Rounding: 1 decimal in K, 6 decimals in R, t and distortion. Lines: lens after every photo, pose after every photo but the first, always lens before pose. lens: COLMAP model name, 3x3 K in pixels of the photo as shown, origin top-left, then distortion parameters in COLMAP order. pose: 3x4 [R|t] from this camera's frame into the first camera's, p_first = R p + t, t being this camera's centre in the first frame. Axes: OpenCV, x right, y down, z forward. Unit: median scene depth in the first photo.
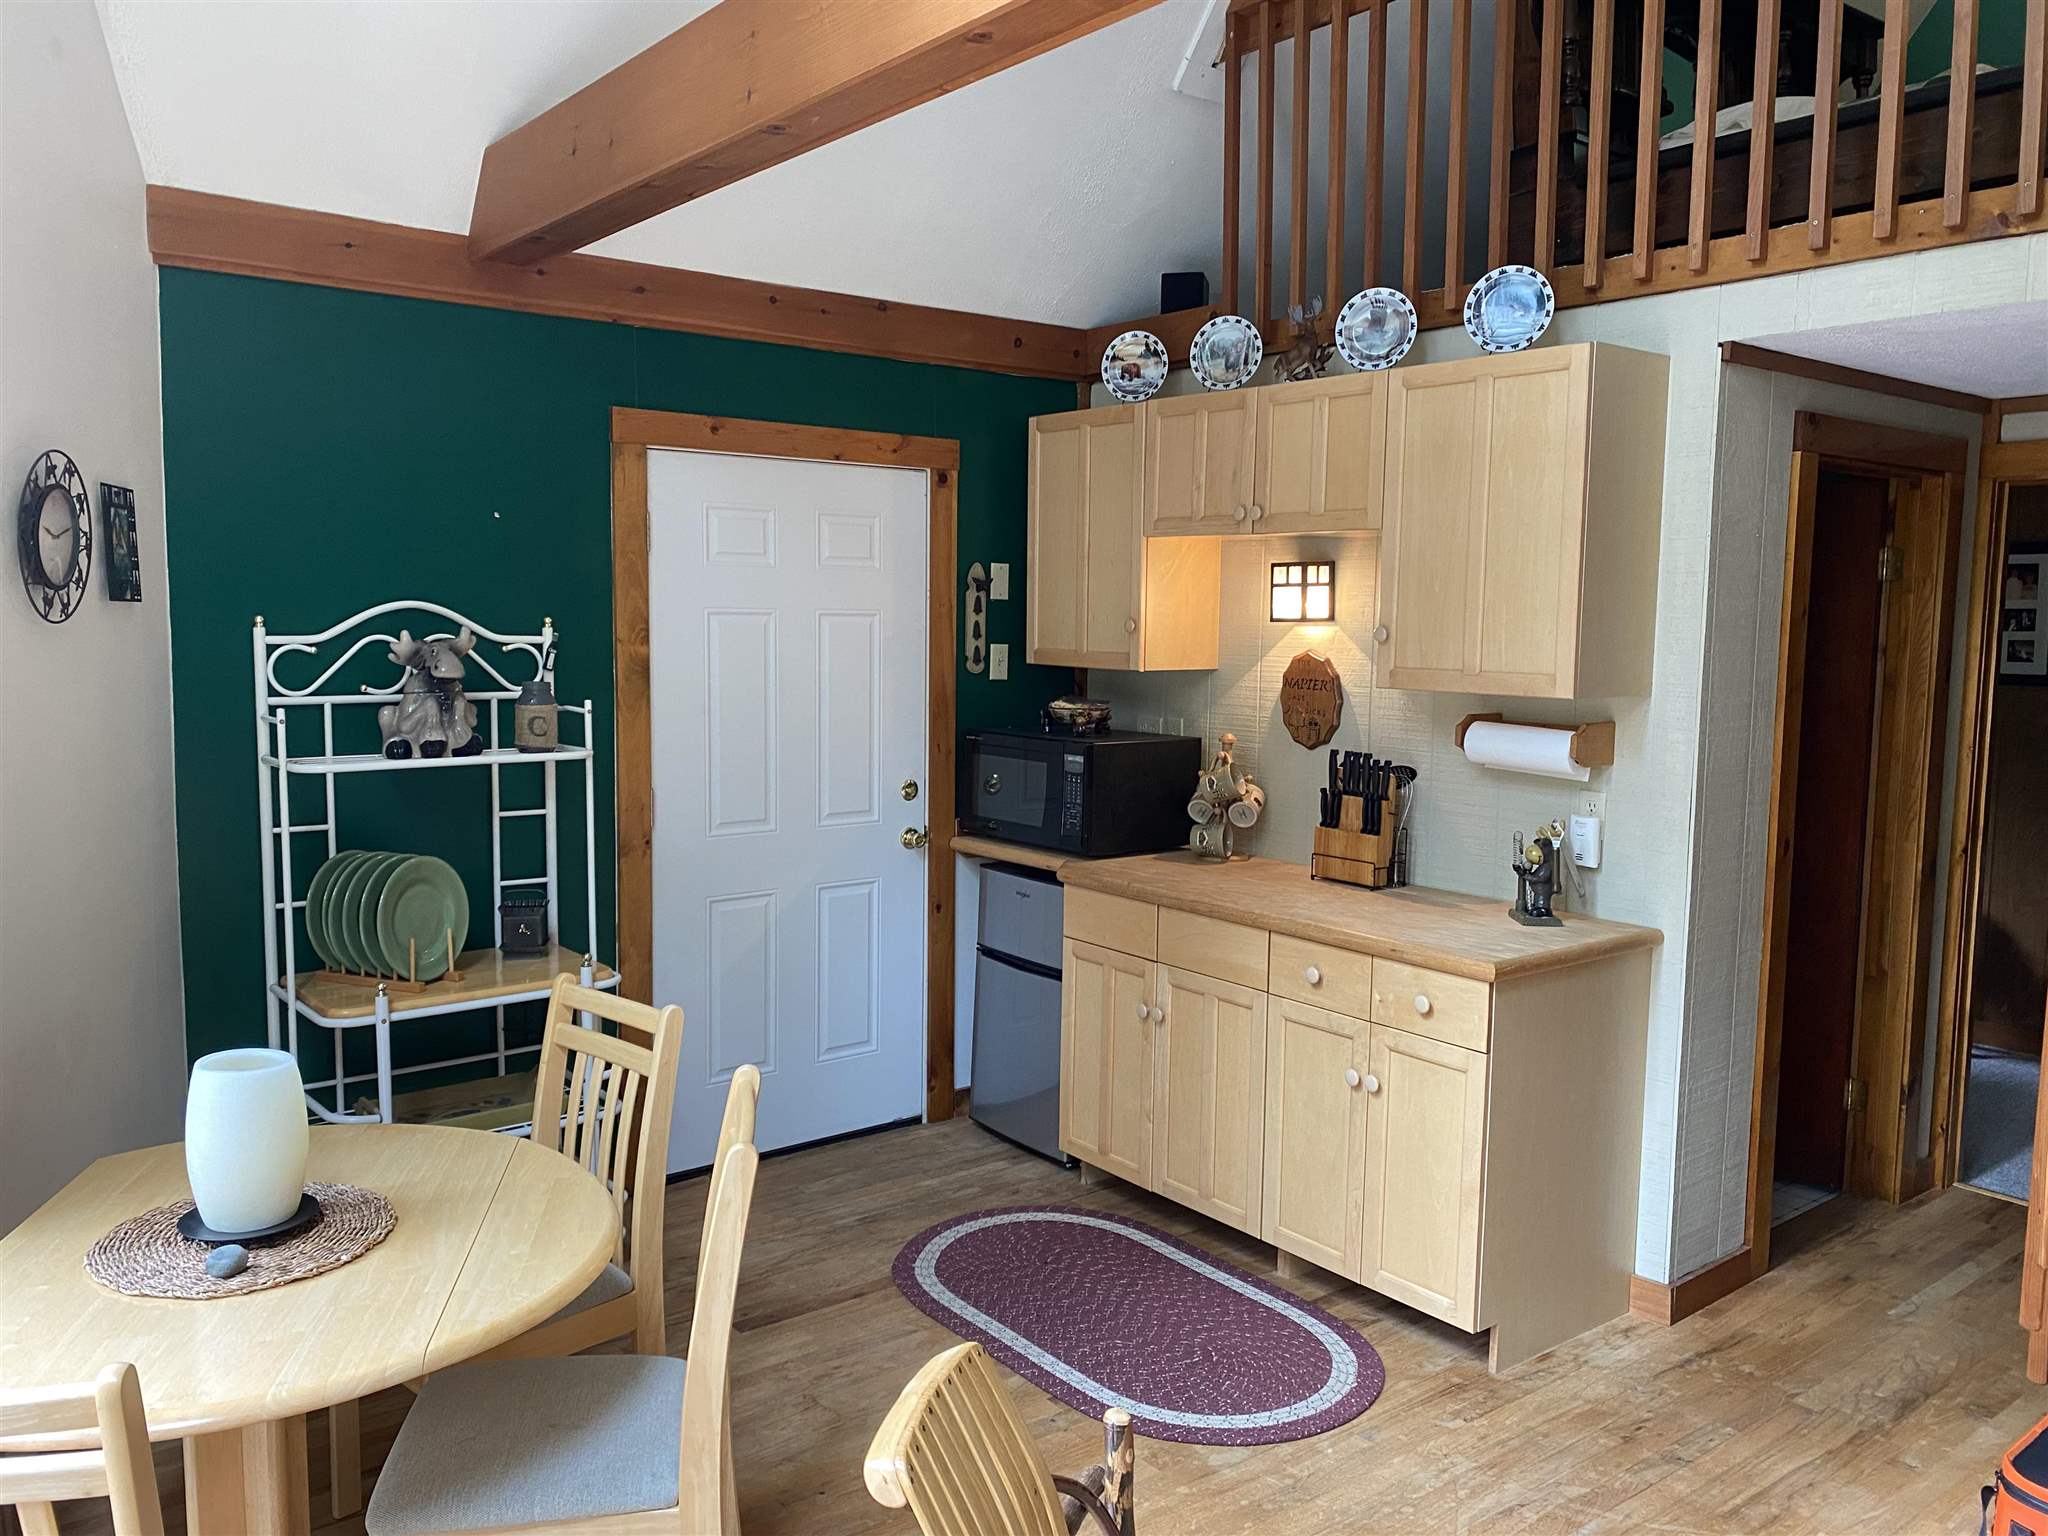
lens RADIAL K [[1575.7, 0, 1024.0], [0, 1575.7, 768.0], [0, 0, 1]] dist [0.065335, -0.069963]
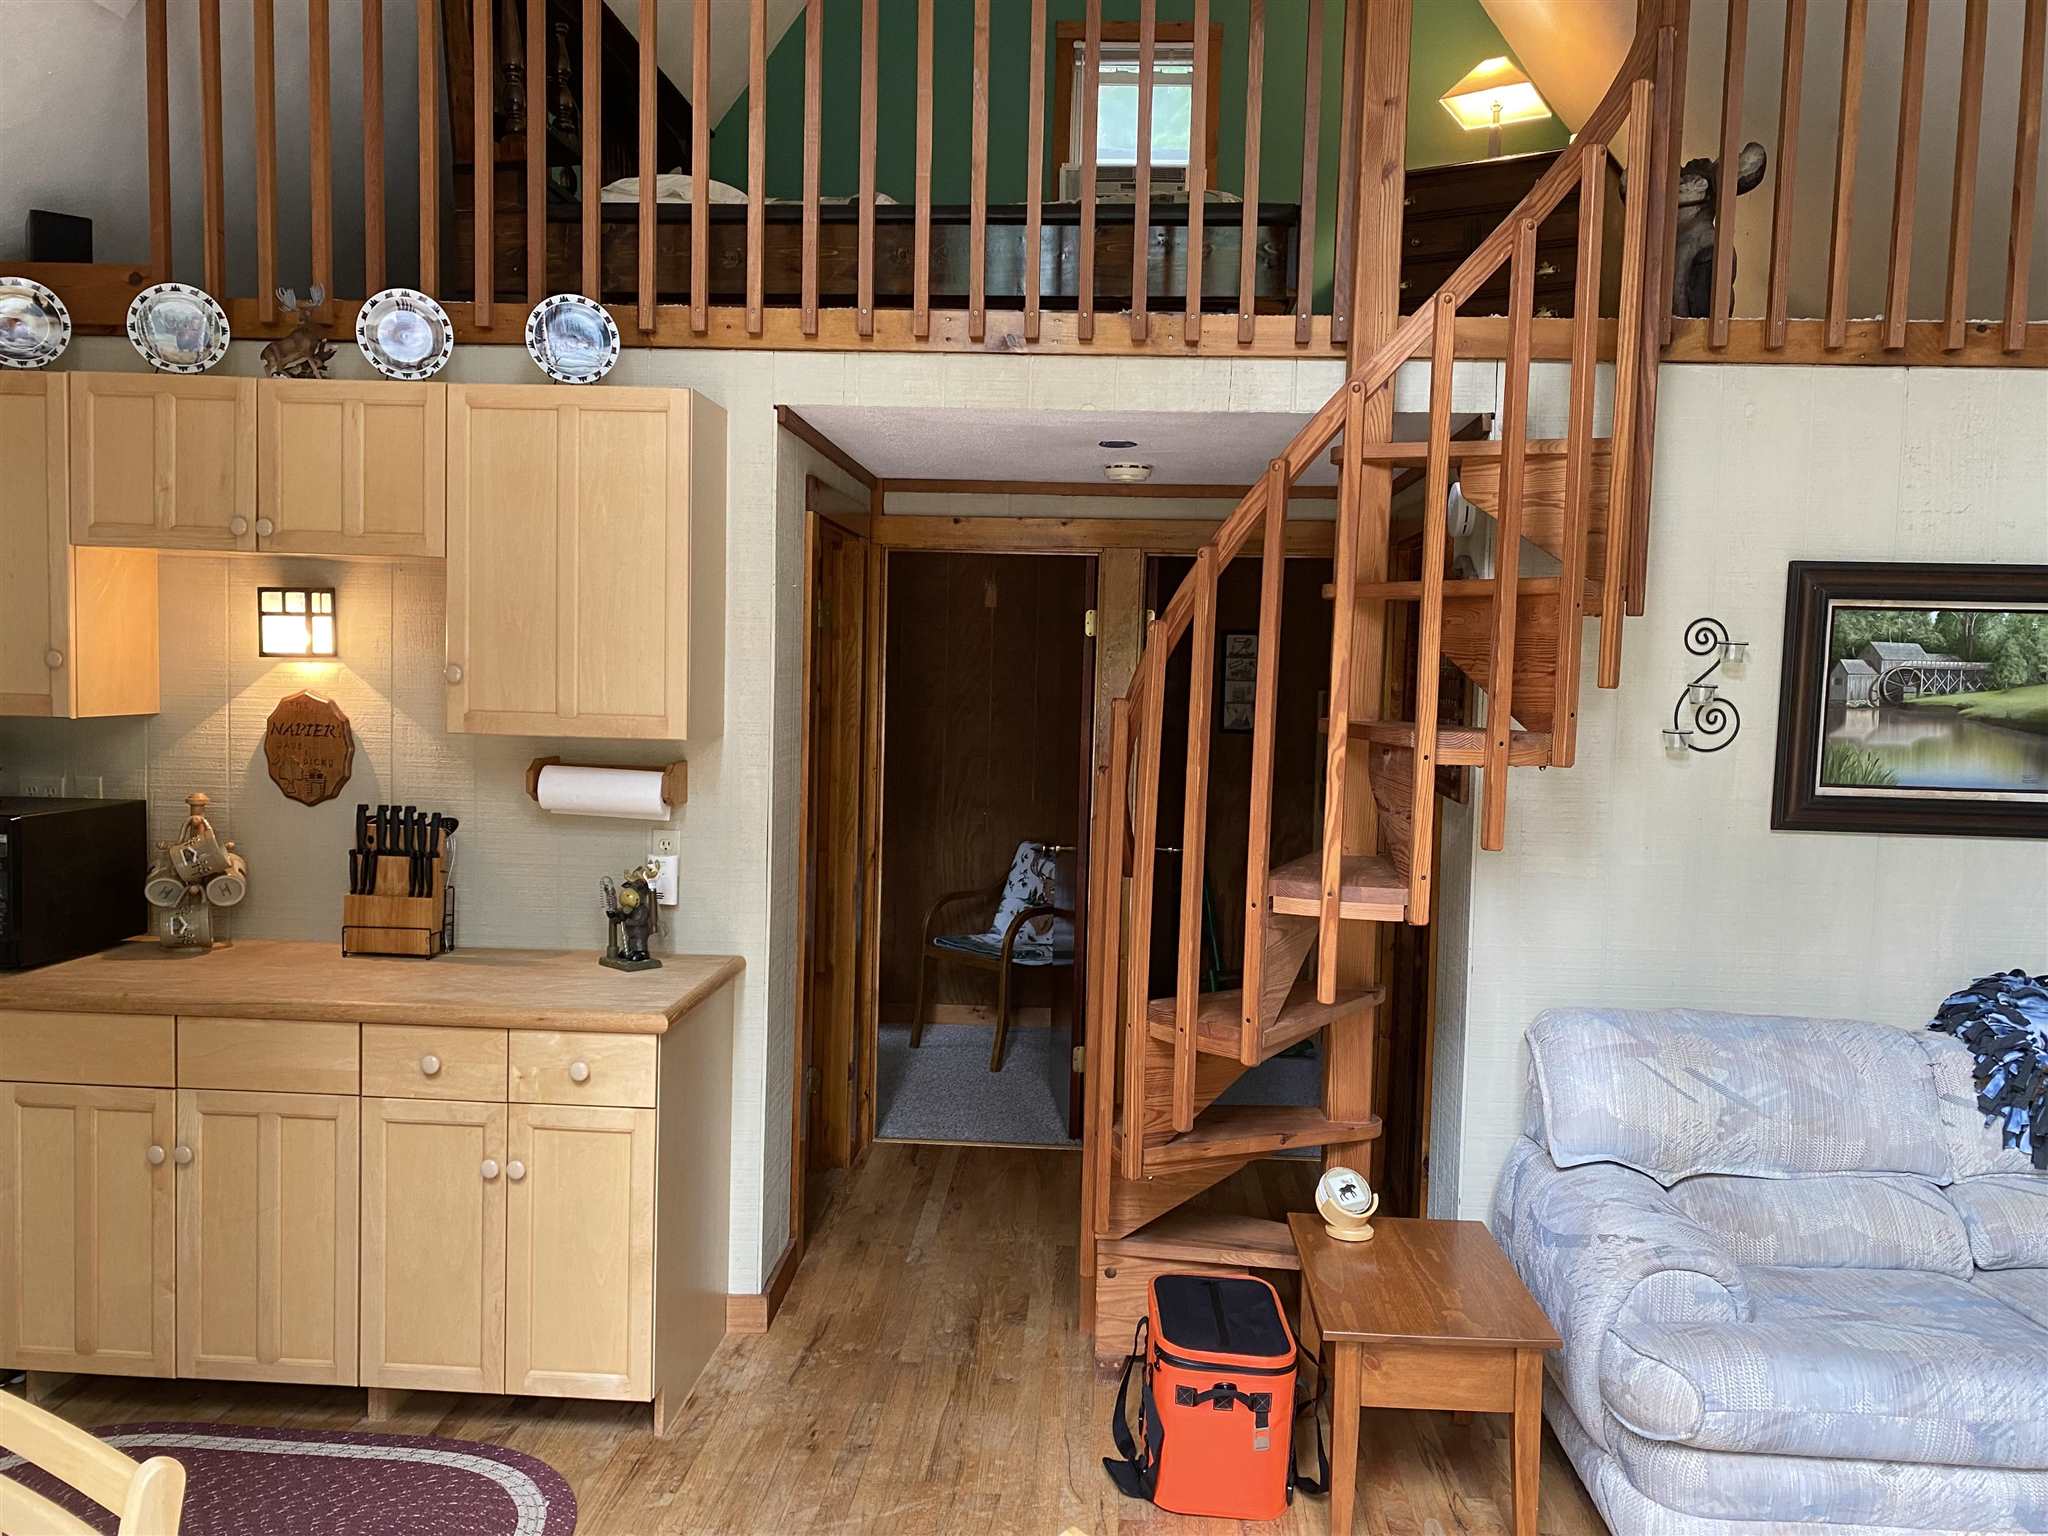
lens RADIAL K [[1578.0, 0, 1024.0], [0, 1578.0, 768.0], [0, 0, 1]] dist [0.007813, 0.002754]
pose [[0.661917, -0.045332, 0.748205, -0.228548], [0.058057, 0.998272, 0.009121, -0.019750], [-0.747325, 0.037401, 0.663405, 0.156713]]
